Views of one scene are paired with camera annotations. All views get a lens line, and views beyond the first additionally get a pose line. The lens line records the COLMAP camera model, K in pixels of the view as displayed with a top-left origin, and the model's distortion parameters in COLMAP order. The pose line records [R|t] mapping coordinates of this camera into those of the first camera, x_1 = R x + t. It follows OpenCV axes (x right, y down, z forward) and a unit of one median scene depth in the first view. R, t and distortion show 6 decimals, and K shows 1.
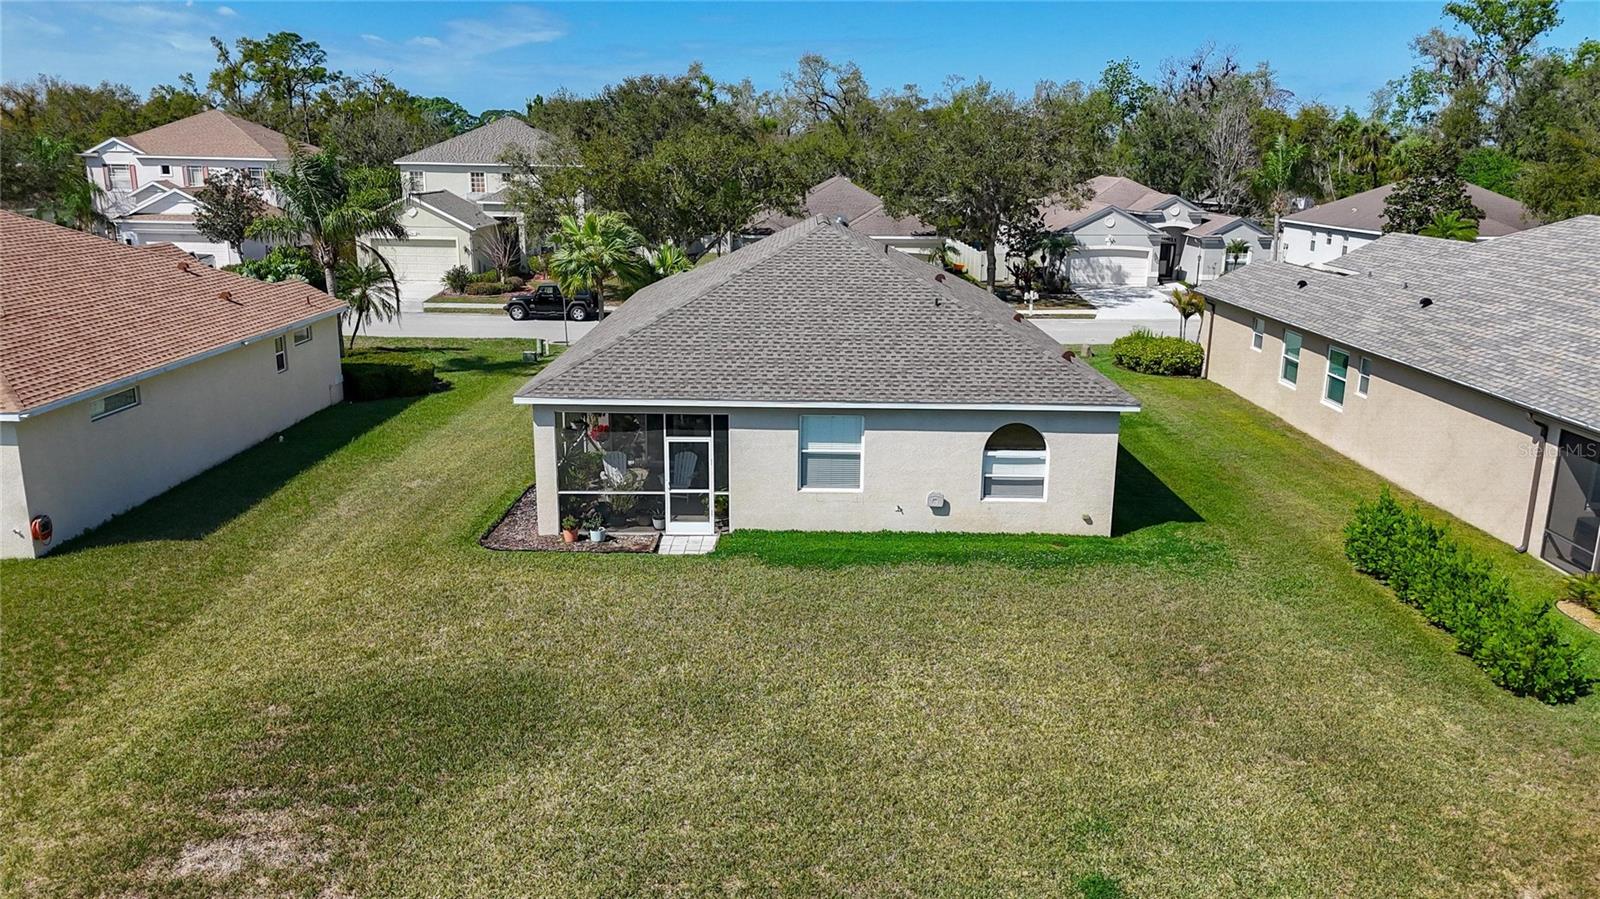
lens RADIAL K [[1177.0, 0, 797.6], [0, 1177.0, 448.7], [0, 0, 1]] dist [0.091831, -0.099097]
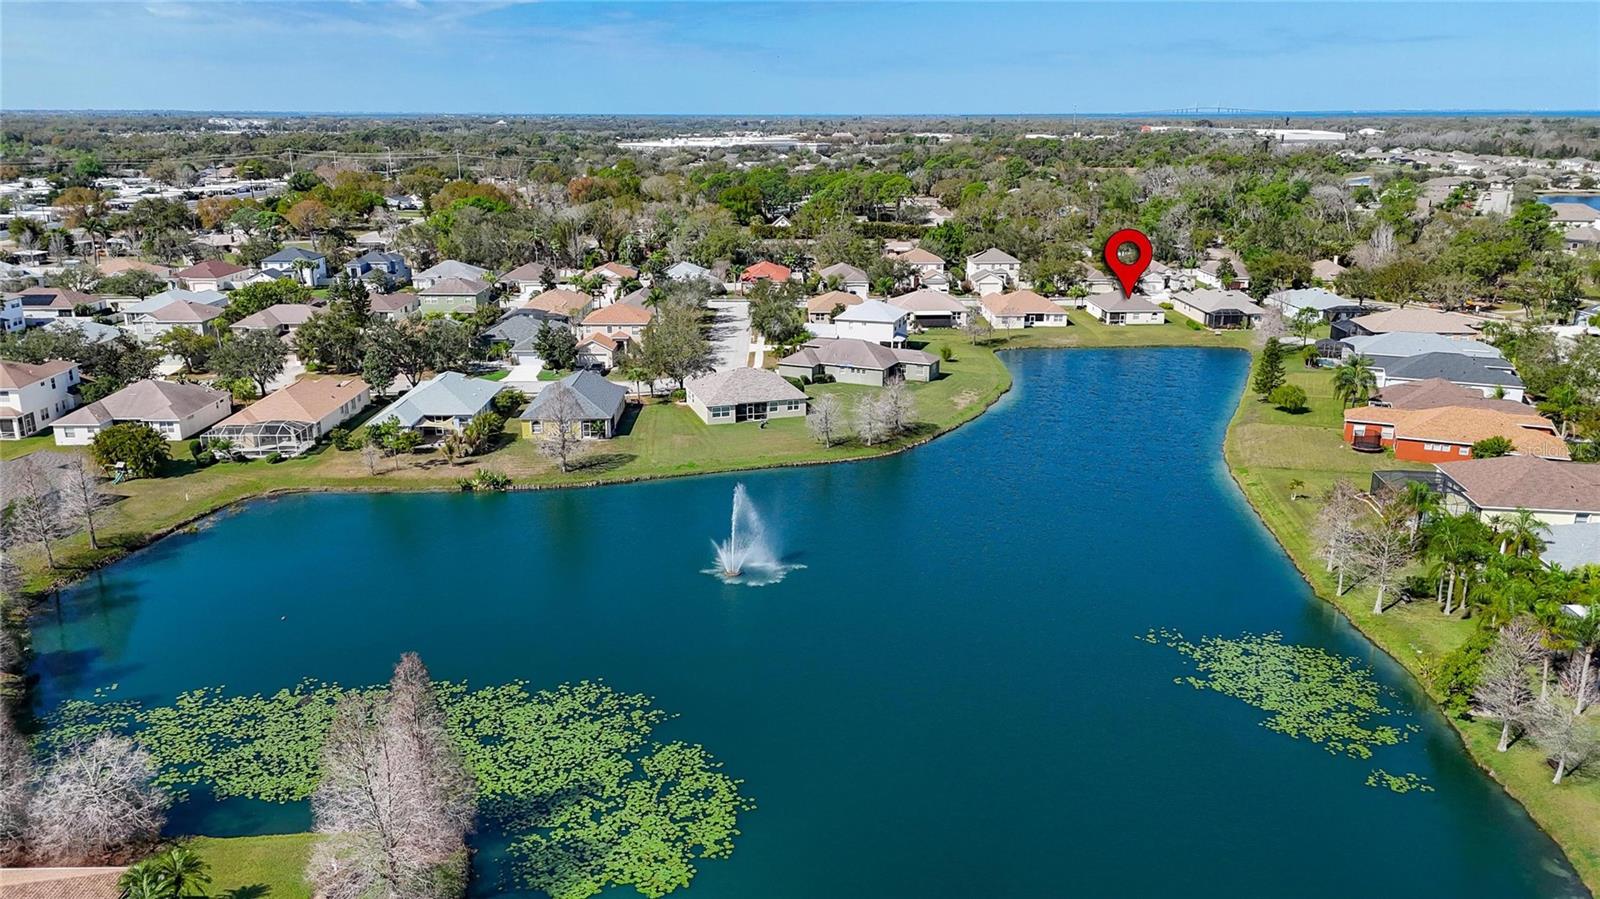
lens RADIAL K [[1177.0, 0, 797.6], [0, 1177.0, 448.7], [0, 0, 1]] dist [0.091831, -0.099097]
pose [[0.999760, -0.018072, 0.012399, -3.006196], [0.017636, 0.999251, 0.034449, 0.732896], [-0.013013, -0.034222, 0.999330, -9.126450]]
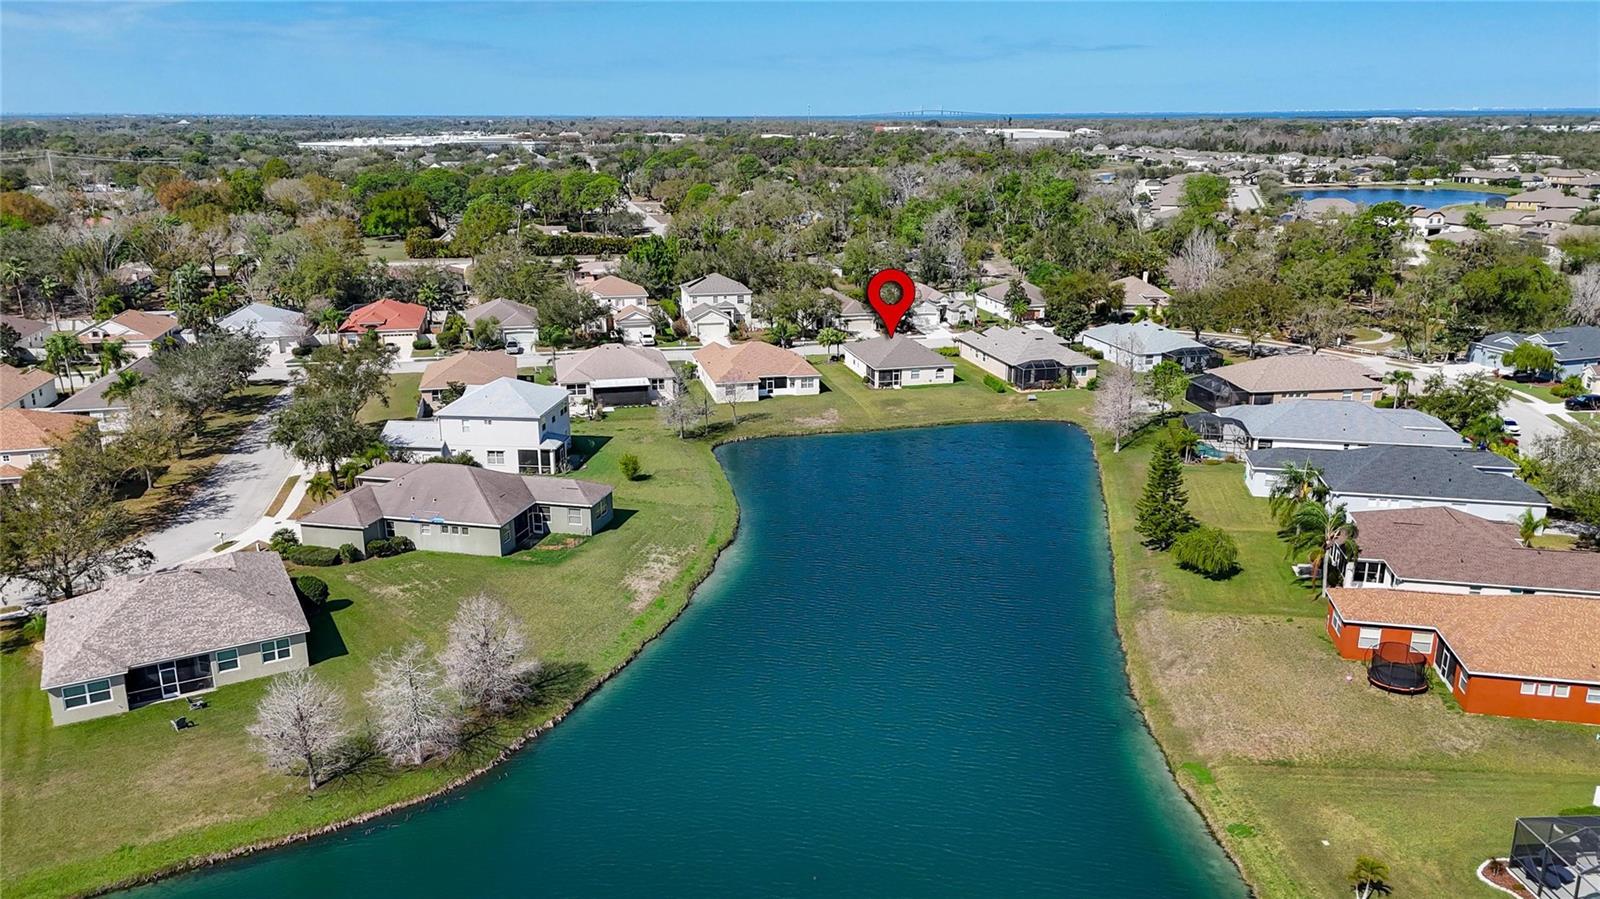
lens RADIAL K [[1173.6, 0, 798.4], [0, 1173.6, 445.4], [0, 0, 1]] dist [0.112486, -0.132521]
pose [[0.973678, -0.076601, 0.214669, -2.177465], [0.069748, 0.996789, 0.039333, 0.103258], [-0.216993, -0.023325, 0.975894, -5.673408]]
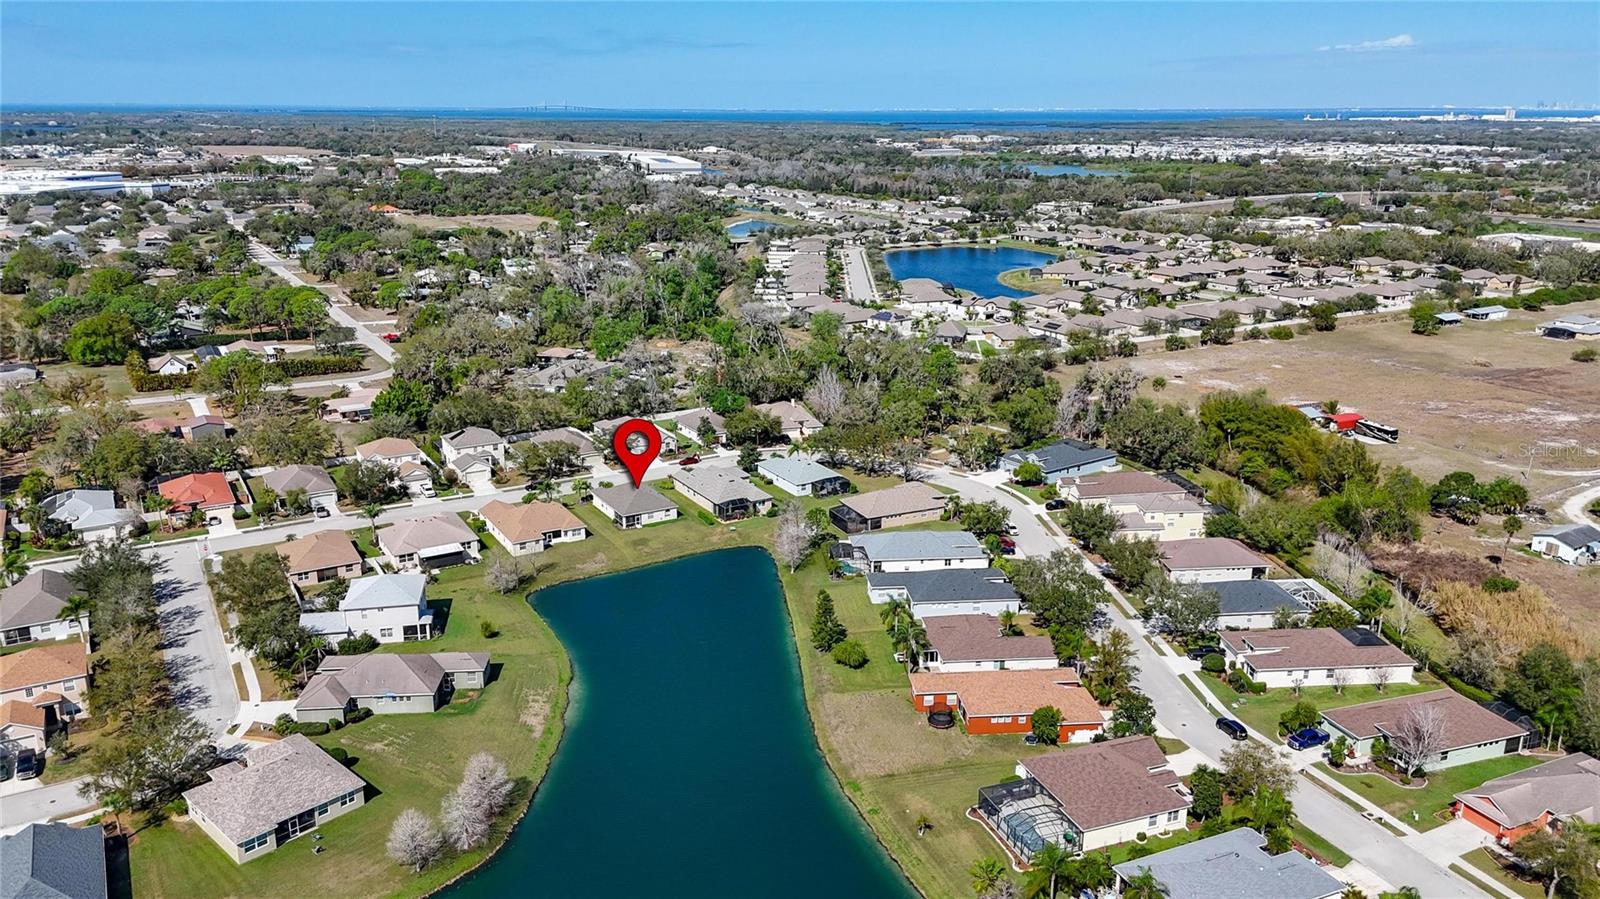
lens RADIAL K [[1177.0, 0, 797.6], [0, 1177.0, 448.7], [0, 0, 1]] dist [0.091831, -0.099097]
pose [[0.861990, -0.151873, 0.483639, -3.615124], [0.130403, 0.988391, 0.077959, -1.161925], [-0.489865, -0.004132, 0.871789, -8.262307]]
